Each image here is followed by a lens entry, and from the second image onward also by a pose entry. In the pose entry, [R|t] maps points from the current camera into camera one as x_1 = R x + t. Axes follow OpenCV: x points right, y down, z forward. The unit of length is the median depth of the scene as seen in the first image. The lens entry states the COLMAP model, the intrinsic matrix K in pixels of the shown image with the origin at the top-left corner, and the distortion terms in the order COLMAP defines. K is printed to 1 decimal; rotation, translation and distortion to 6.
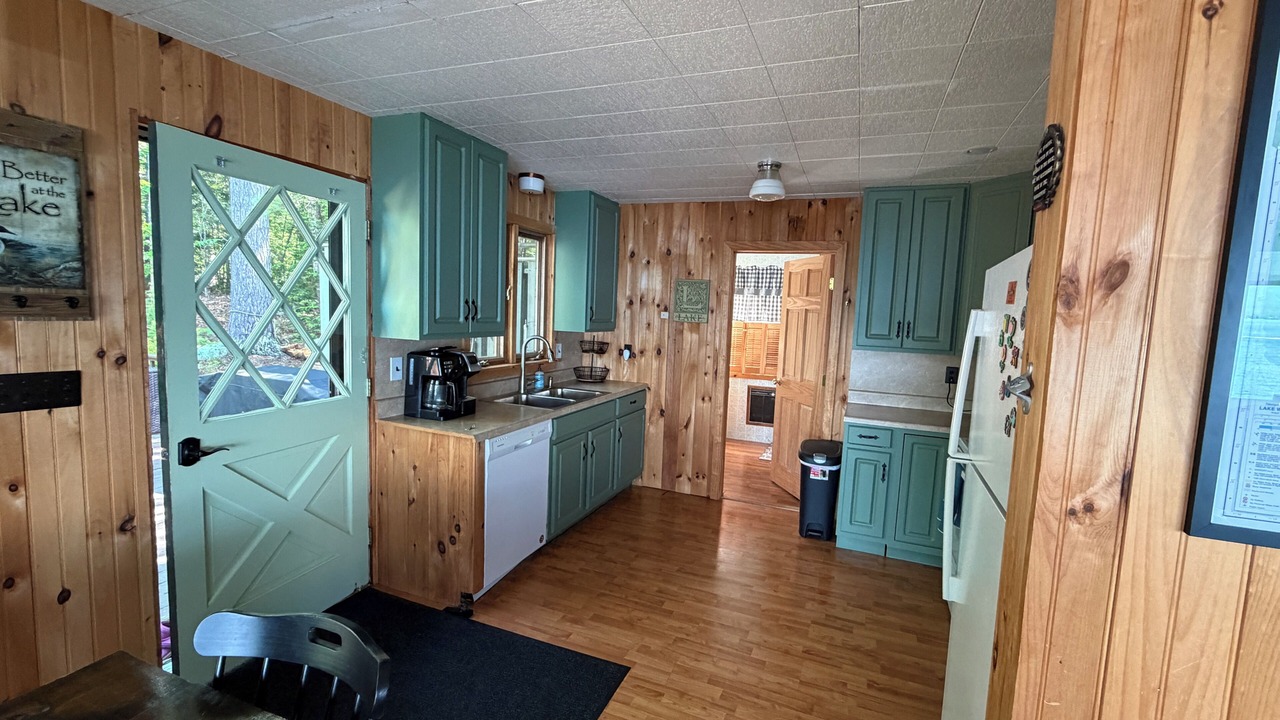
lens RADIAL K [[551.6, 0, 640.8], [0, 551.6, 362.4], [0, 0, 1]] dist [-0.000353, -0.000388]
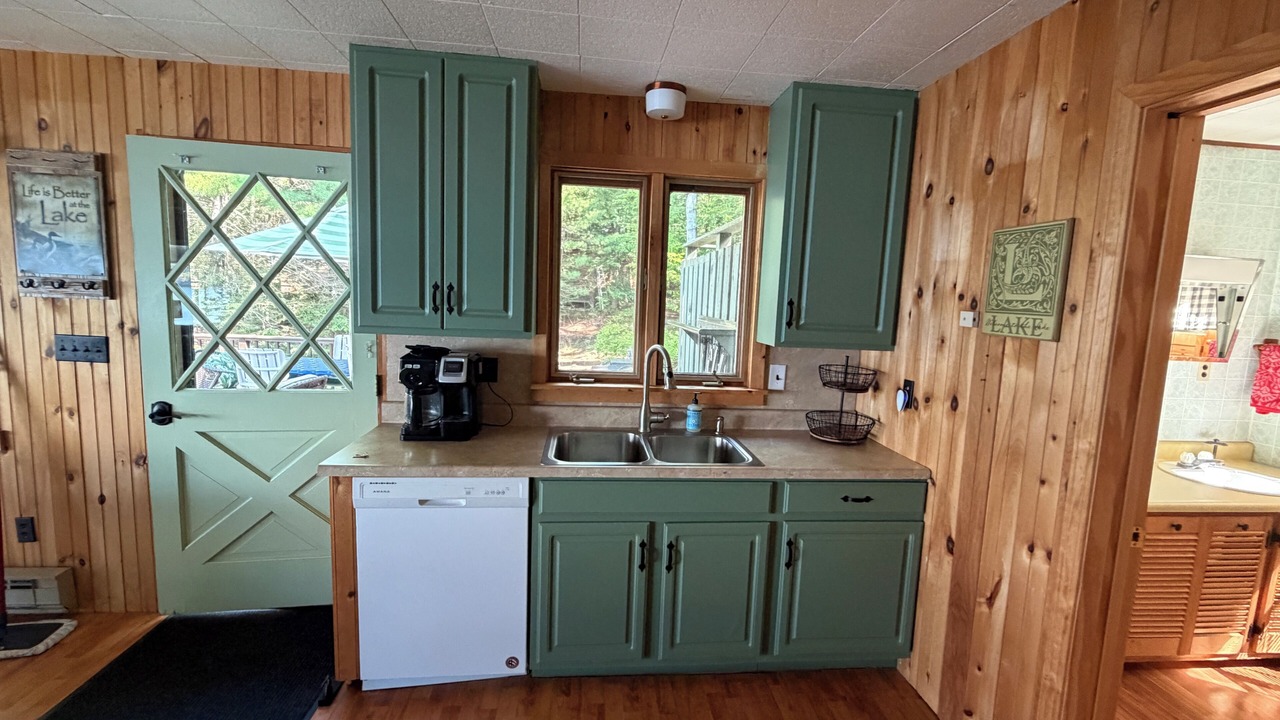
lens RADIAL K [[551.6, 0, 640.8], [0, 551.6, 362.4], [0, 0, 1]] dist [-0.000353, -0.000388]
pose [[0.470222, 0.079921, -0.878922, 0.369390], [-0.105053, 0.993879, 0.034170, -0.050240], [0.876274, 0.076266, 0.475740, 0.717155]]
